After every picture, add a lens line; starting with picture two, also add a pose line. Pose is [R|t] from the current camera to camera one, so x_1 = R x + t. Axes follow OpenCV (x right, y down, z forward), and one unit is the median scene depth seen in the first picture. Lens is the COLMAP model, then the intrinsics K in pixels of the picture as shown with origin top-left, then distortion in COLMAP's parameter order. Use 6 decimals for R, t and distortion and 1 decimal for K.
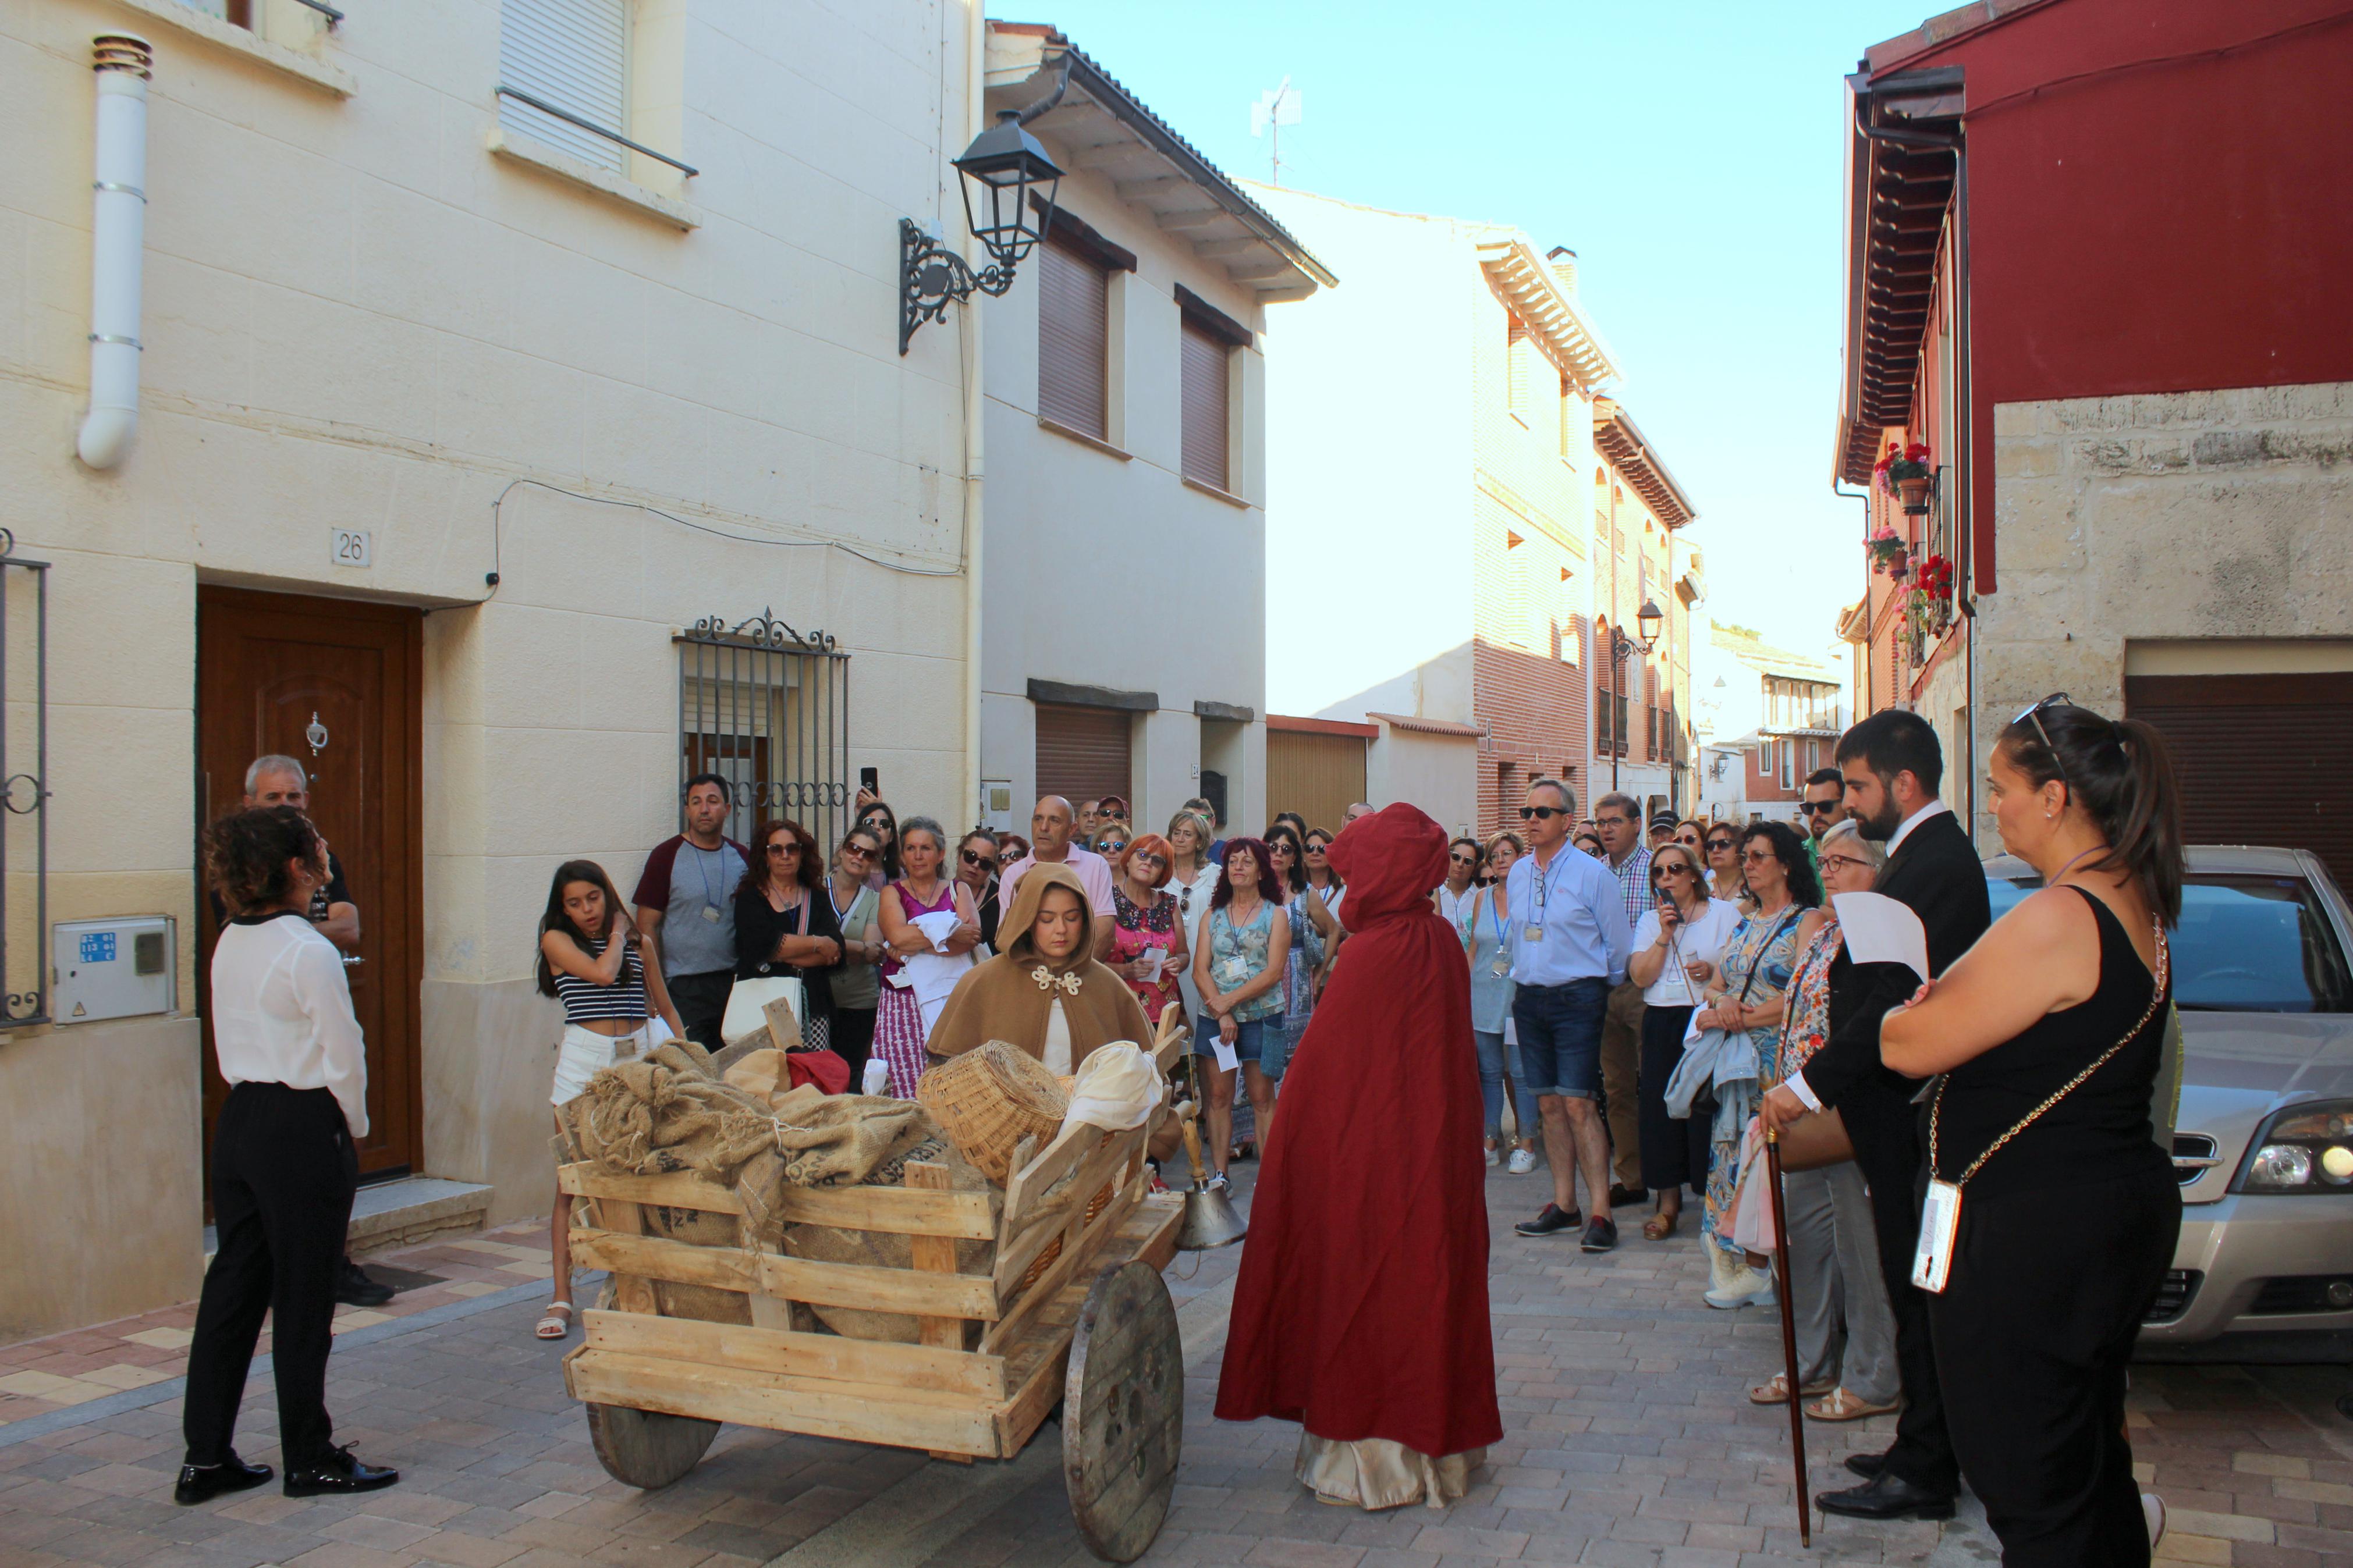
lens RADIAL K [[1989.3, 0, 1182.6], [0, 1989.3, 797.5], [0, 0, 1]] dist [-0.165711, 0.147865]
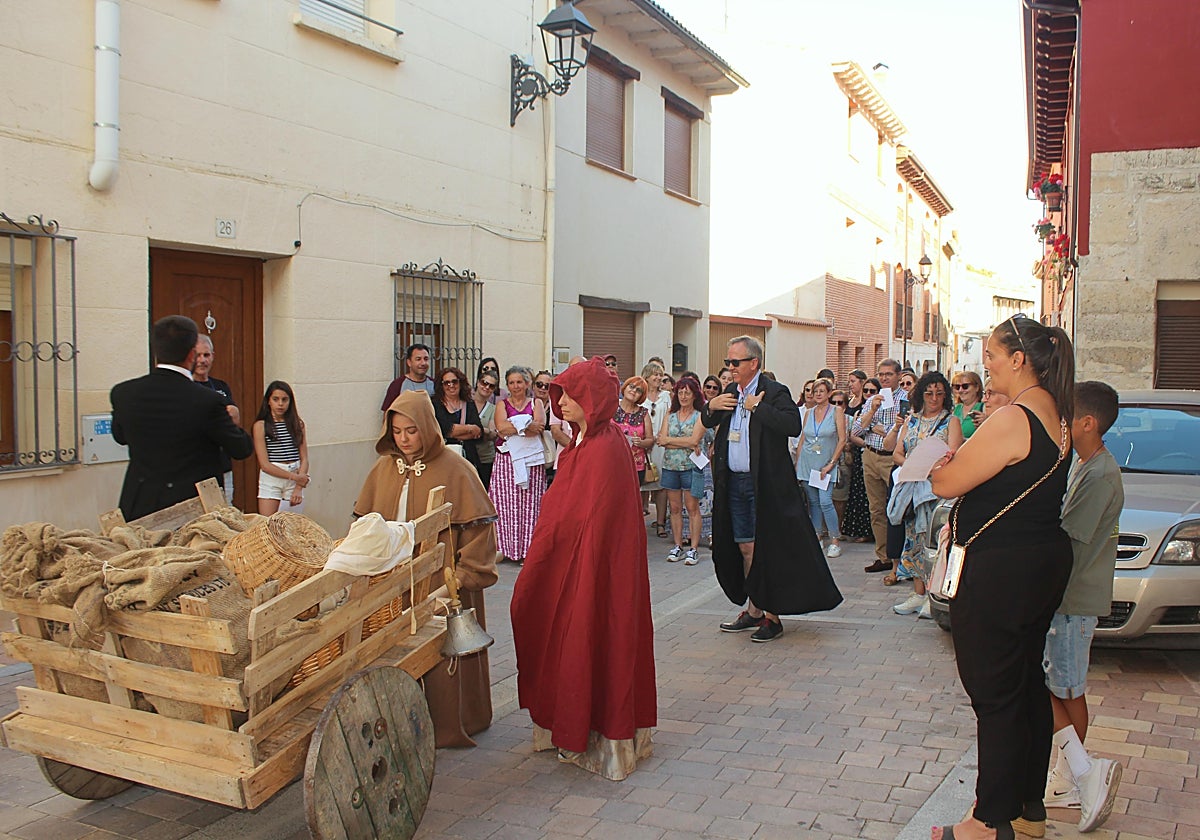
lens RADIAL K [[1063.5, 0, 629.6], [0, 1063.5, 424.9], [0, 0, 1]] dist [-0.160860, 0.140285]
pose [[0.998756, 0.013179, -0.048085, 0.028186], [-0.010117, 0.997939, 0.063372, 0.000460], [0.048821, -0.062807, 0.996831, -0.039632]]
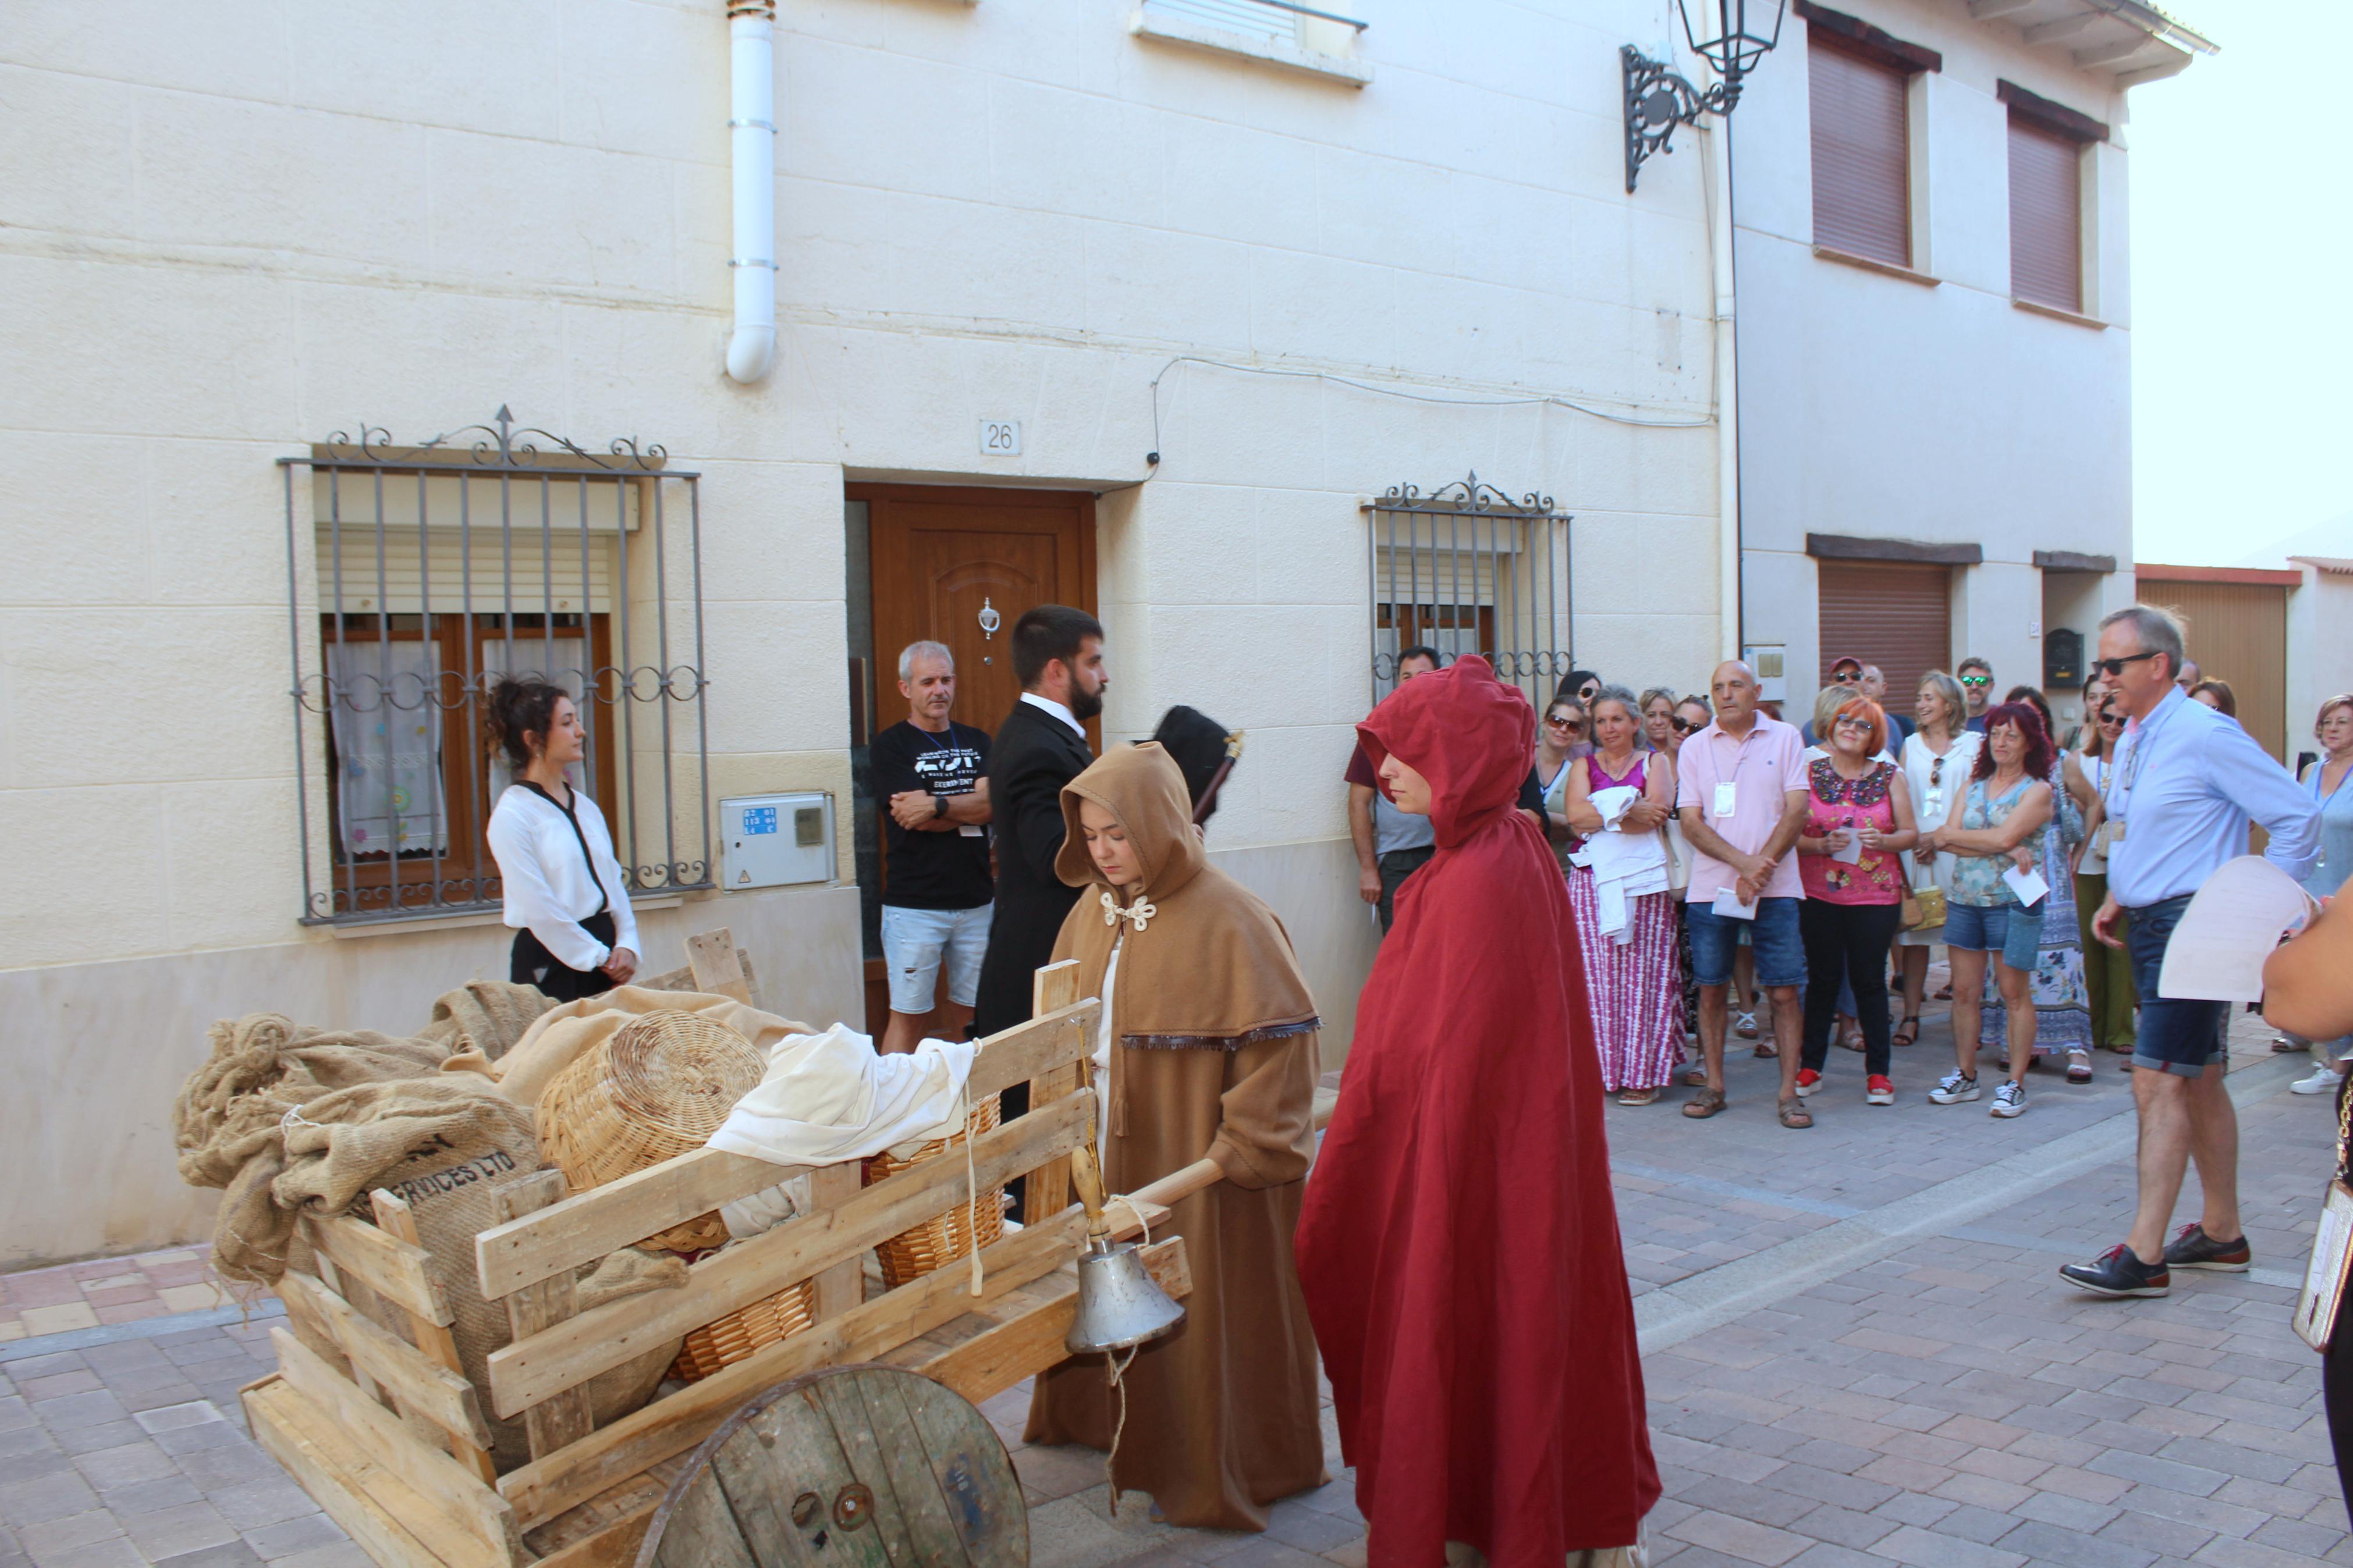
lens RADIAL K [[1989.3, 0, 1143.2], [0, 1989.3, 808.0], [0, 0, 1]] dist [-0.165711, 0.147865]
pose [[0.881698, 0.006127, -0.471775, 0.100148], [0.026198, 0.997737, 0.061919, 0.003969], [0.471087, -0.066953, 0.879542, 0.065106]]
